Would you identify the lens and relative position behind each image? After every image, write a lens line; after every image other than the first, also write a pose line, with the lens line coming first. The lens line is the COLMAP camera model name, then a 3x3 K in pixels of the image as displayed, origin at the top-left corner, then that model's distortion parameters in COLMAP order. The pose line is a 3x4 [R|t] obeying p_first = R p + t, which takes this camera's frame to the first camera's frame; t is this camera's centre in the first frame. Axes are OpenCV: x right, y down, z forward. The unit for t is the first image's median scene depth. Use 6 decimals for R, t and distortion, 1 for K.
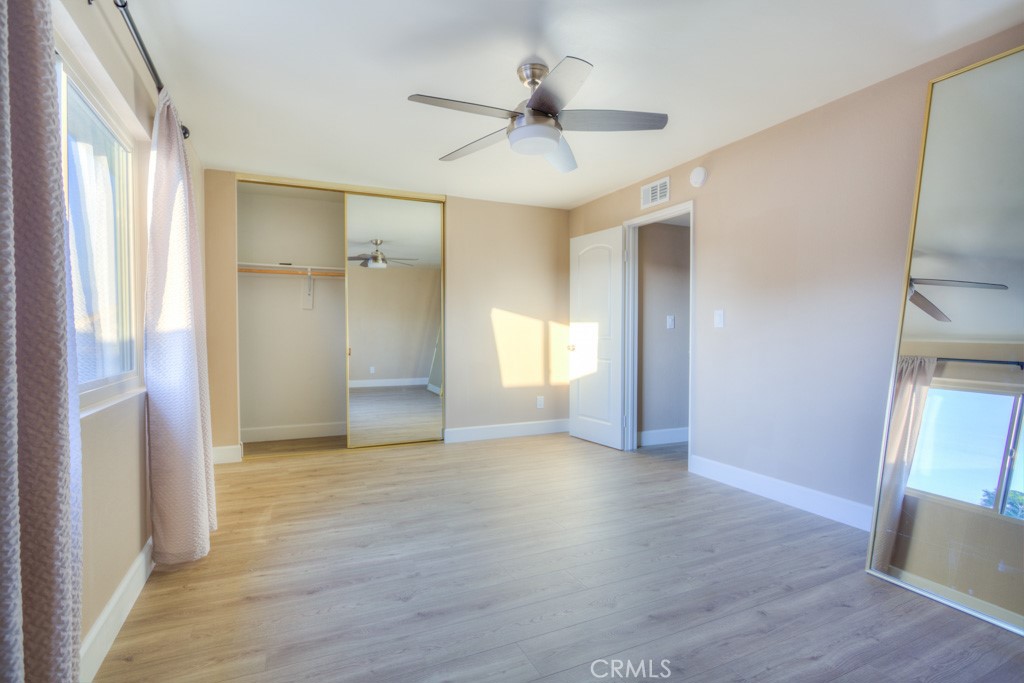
lens RADIAL K [[497.8, 0, 509.4], [0, 497.8, 340.0], [0, 0, 1]] dist [-0.014604, 0.002280]
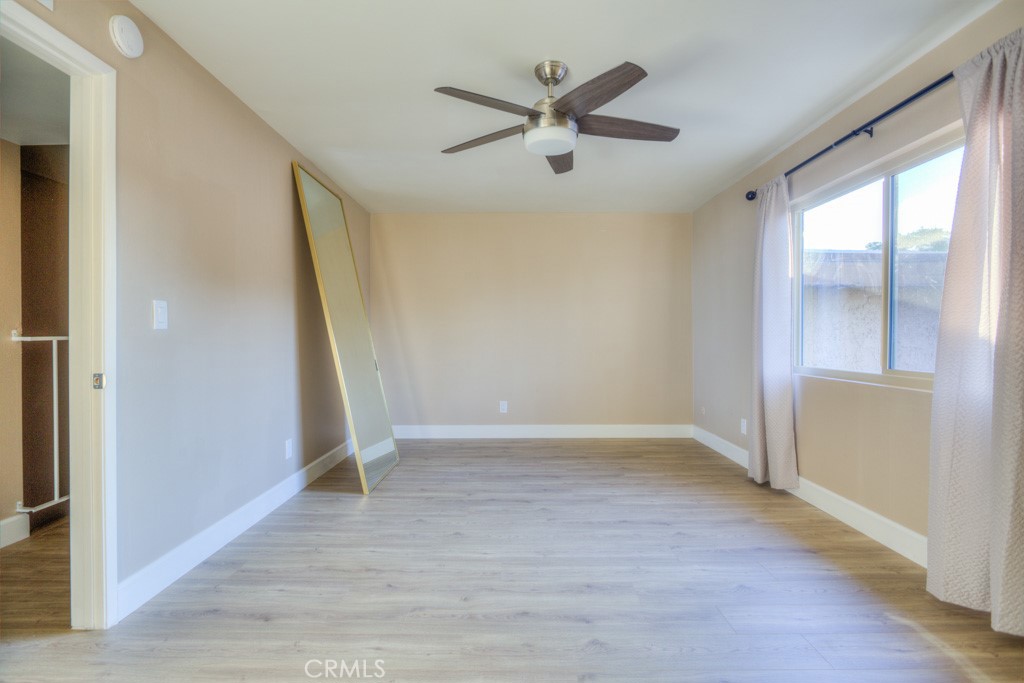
lens RADIAL K [[497.8, 0, 509.4], [0, 497.8, 340.0], [0, 0, 1]] dist [-0.014604, 0.002280]
pose [[-0.904670, 0.002428, 0.426107, -0.259426], [0.010048, 0.999827, 0.015638, -0.022263], [-0.425995, 0.018429, -0.904538, 1.705331]]
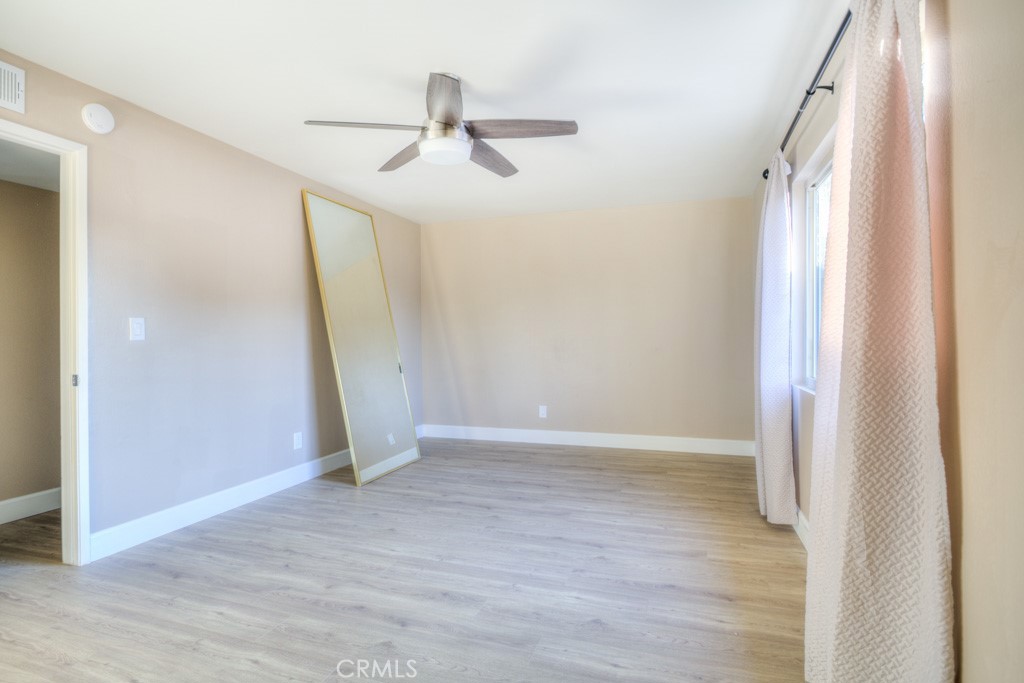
lens RADIAL K [[512.6, 0, 509.4], [0, 512.6, 339.9], [0, 0, 1]] dist [-0.015580, 0.002729]
pose [[-0.718687, 0.004690, 0.695318, -0.662470], [0.019028, 0.999735, 0.012924, -0.031914], [-0.695074, 0.022519, -0.718586, 1.462256]]
